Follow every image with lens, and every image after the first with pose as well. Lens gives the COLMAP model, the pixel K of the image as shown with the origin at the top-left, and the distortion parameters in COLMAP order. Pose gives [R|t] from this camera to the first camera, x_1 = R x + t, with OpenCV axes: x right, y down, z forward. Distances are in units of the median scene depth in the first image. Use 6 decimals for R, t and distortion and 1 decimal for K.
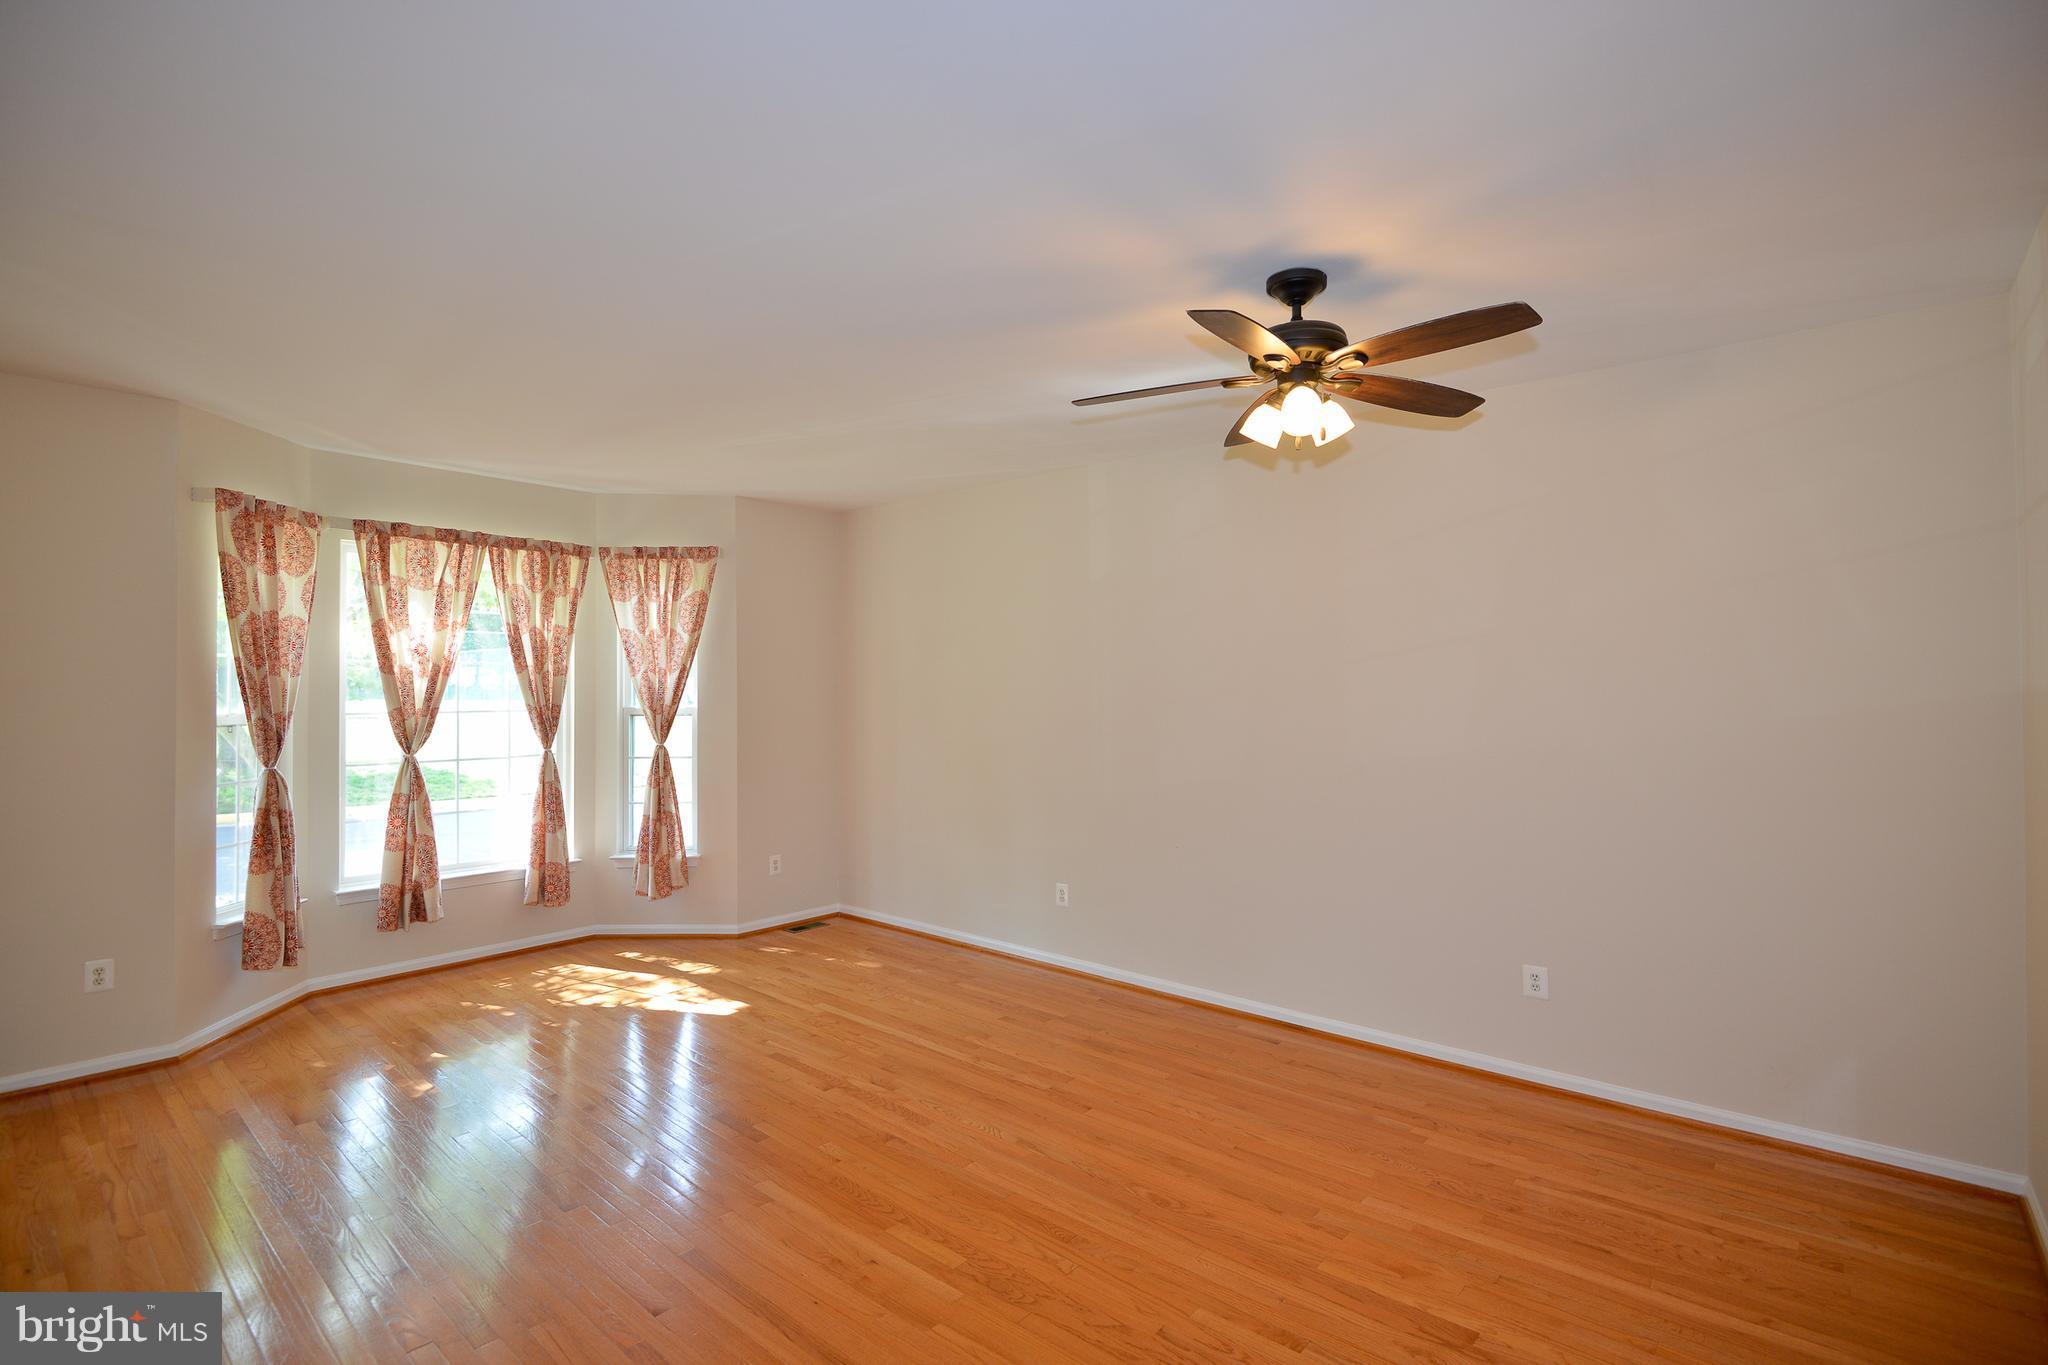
lens RADIAL K [[947.0, 0, 1024.0], [0, 947.0, 682.5], [0, 0, 1]] dist [0.001303, -0.013159]
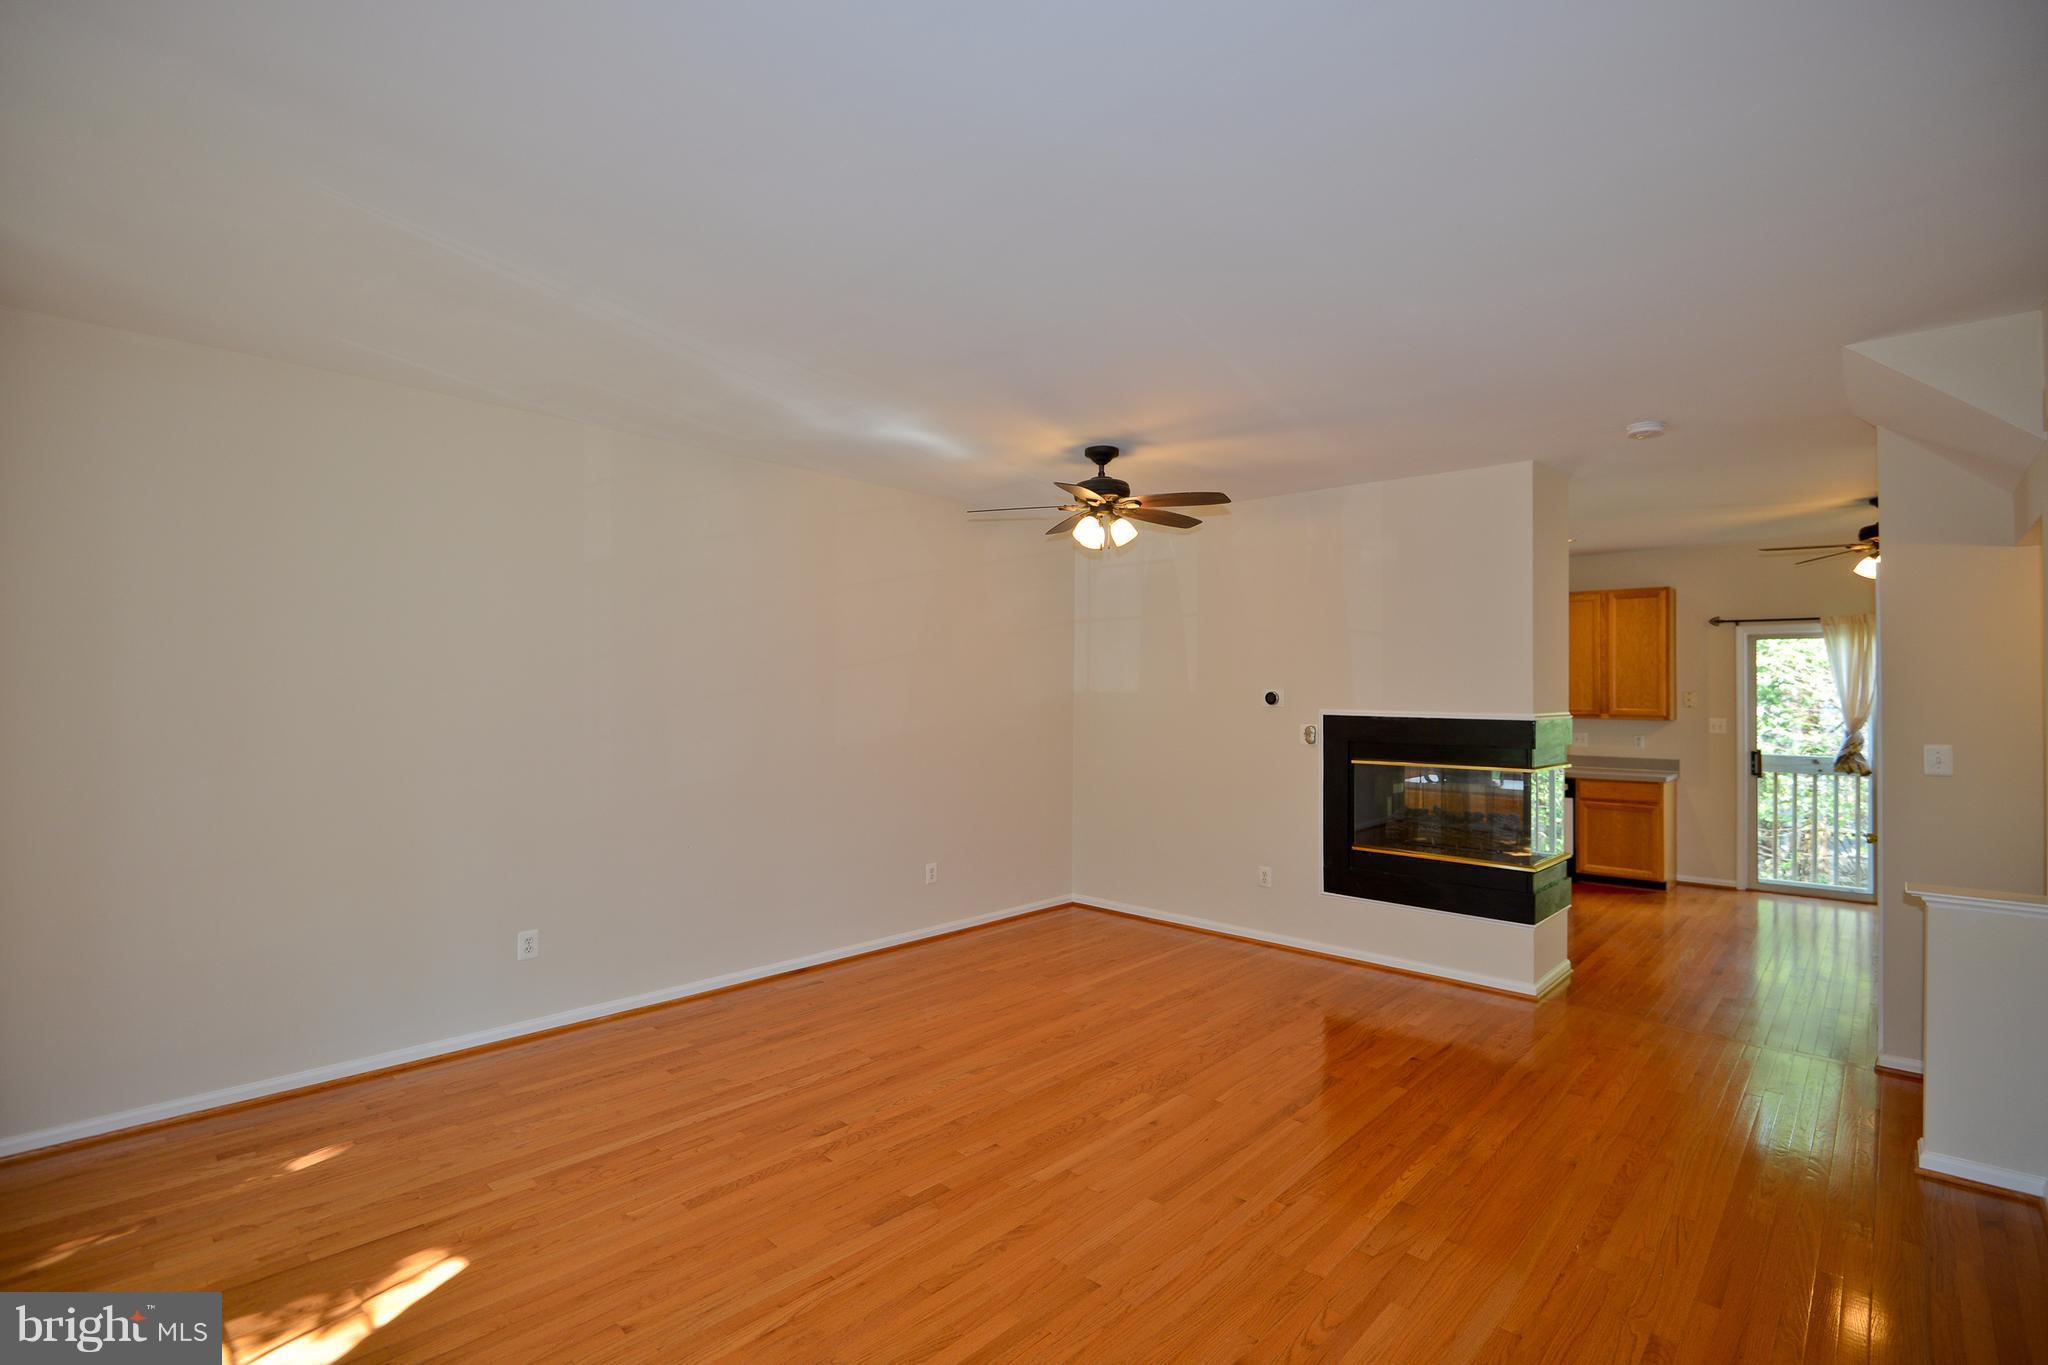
lens RADIAL K [[947.0, 0, 1024.0], [0, 947.0, 682.5], [0, 0, 1]] dist [0.001303, -0.013159]
pose [[0.037256, 0.005863, 0.999289, -1.070228], [-0.019955, 0.999788, -0.005122, 0.002432], [-0.999106, -0.019750, 0.037365, 0.813745]]
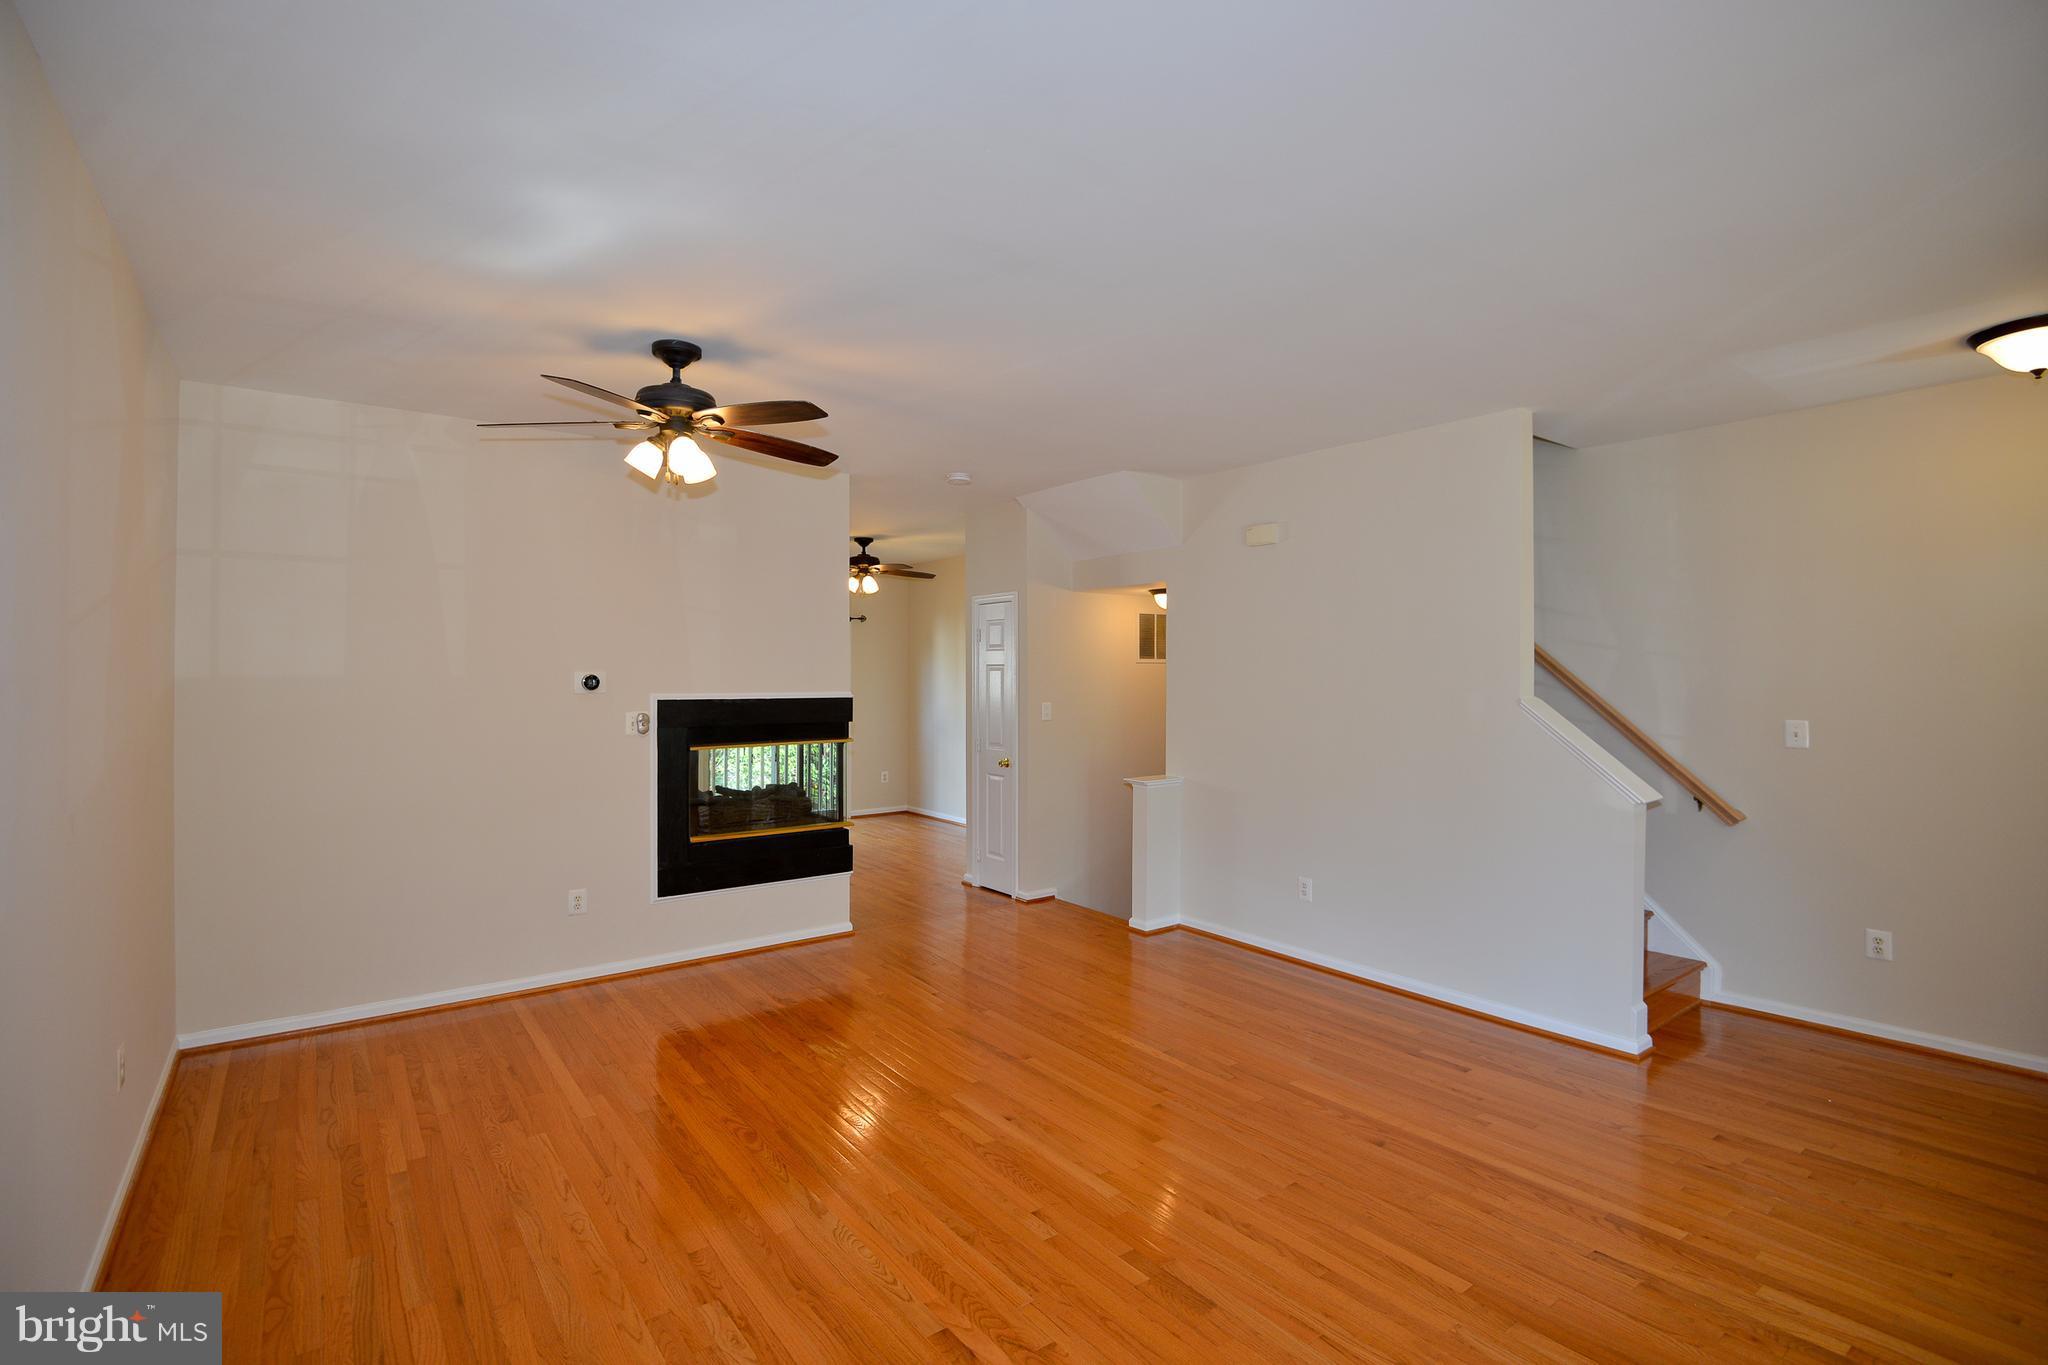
lens RADIAL K [[947.0, 0, 1024.0], [0, 947.0, 682.5], [0, 0, 1]] dist [0.001303, -0.013159]
pose [[-0.978058, -0.005281, 0.208265, -0.318725], [-0.006007, 0.999978, -0.002855, 0.012838], [-0.208246, -0.004043, -0.978068, 1.614277]]
